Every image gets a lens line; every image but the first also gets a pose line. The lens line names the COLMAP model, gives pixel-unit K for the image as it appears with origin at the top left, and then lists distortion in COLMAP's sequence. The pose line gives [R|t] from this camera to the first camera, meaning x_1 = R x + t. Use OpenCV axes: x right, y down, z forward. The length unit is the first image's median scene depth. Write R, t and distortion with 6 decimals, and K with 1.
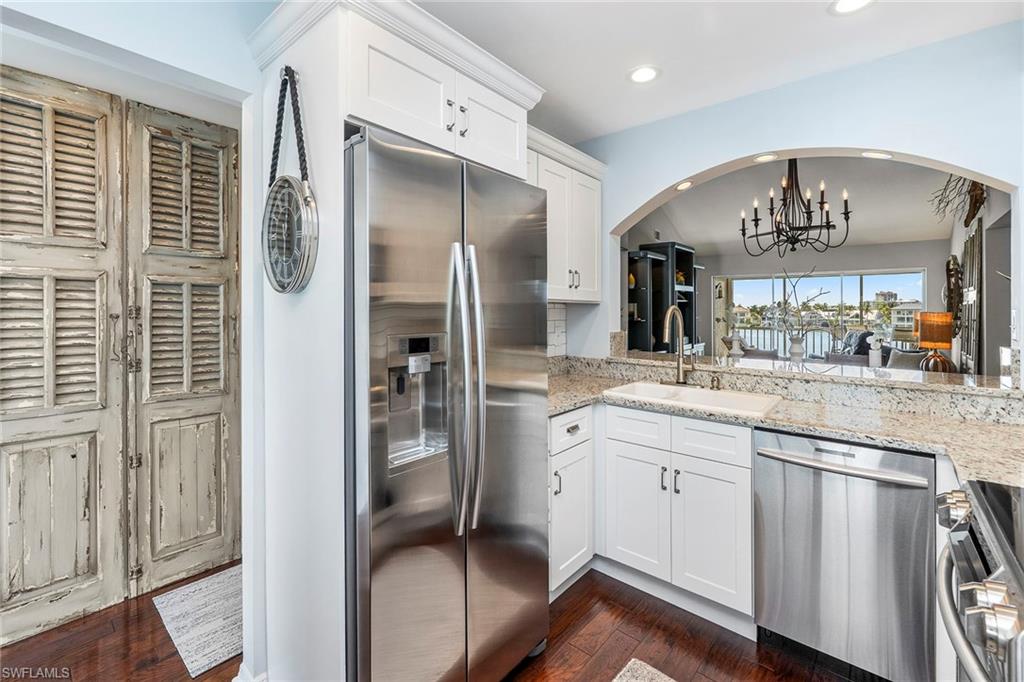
lens RADIAL K [[438.3, 0, 508.0], [0, 438.3, 311.2], [0, 0, 1]] dist [-0.009031, 0.001394]
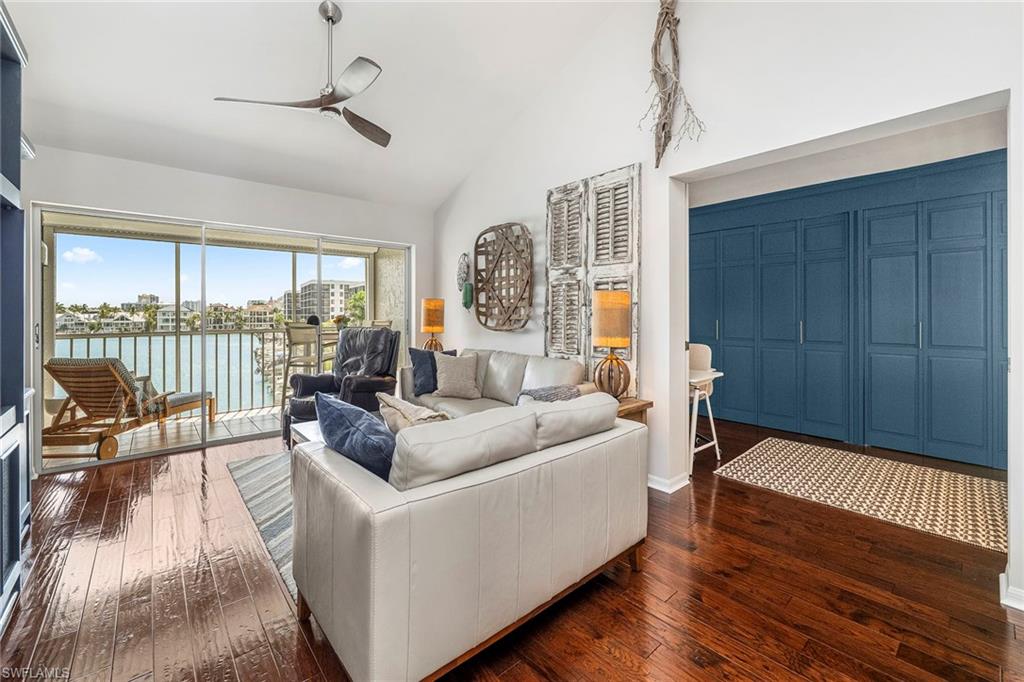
lens RADIAL K [[418.9, 0, 510.6], [0, 418.9, 319.1], [0, 0, 1]] dist [-0.011803, 0.000946]
pose [[0.135843, -0.018703, 0.990554, 0.279922], [0.005029, 0.999822, 0.018189, 0.025572], [-0.990718, 0.002511, 0.135913, 0.876565]]
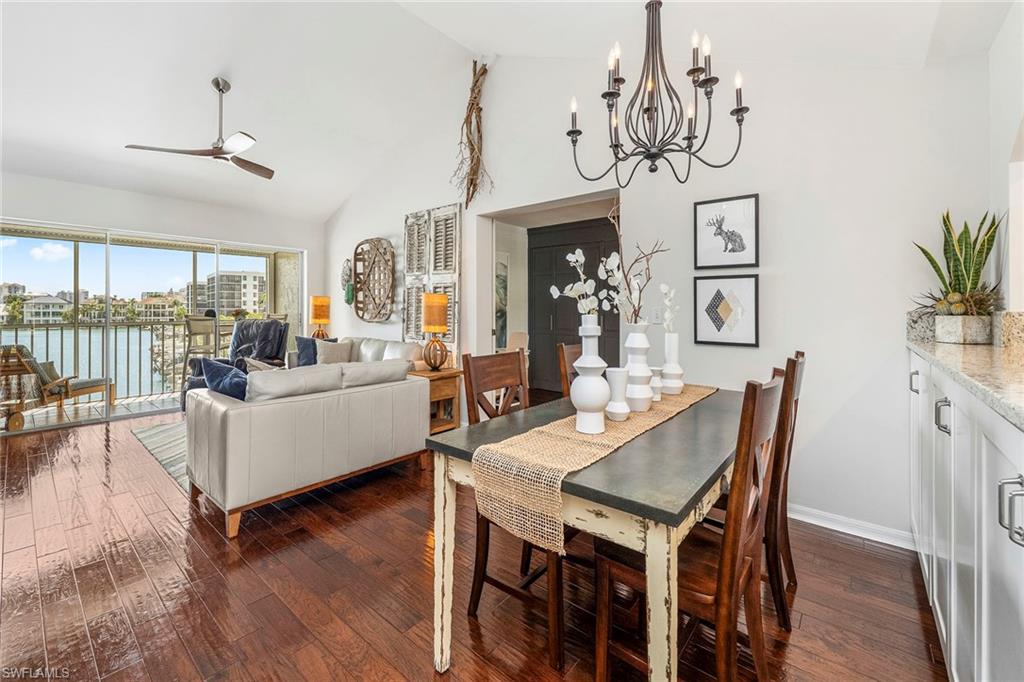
lens RADIAL K [[418.9, 0, 506.9], [0, 418.9, 310.2], [0, 0, 1]] dist [-0.011803, 0.000946]
pose [[-0.023822, -0.010884, 0.999657, 0.066742], [-0.000423, 0.999941, 0.010877, 0.022270], [-0.999716, -0.000163, -0.023825, 0.715531]]
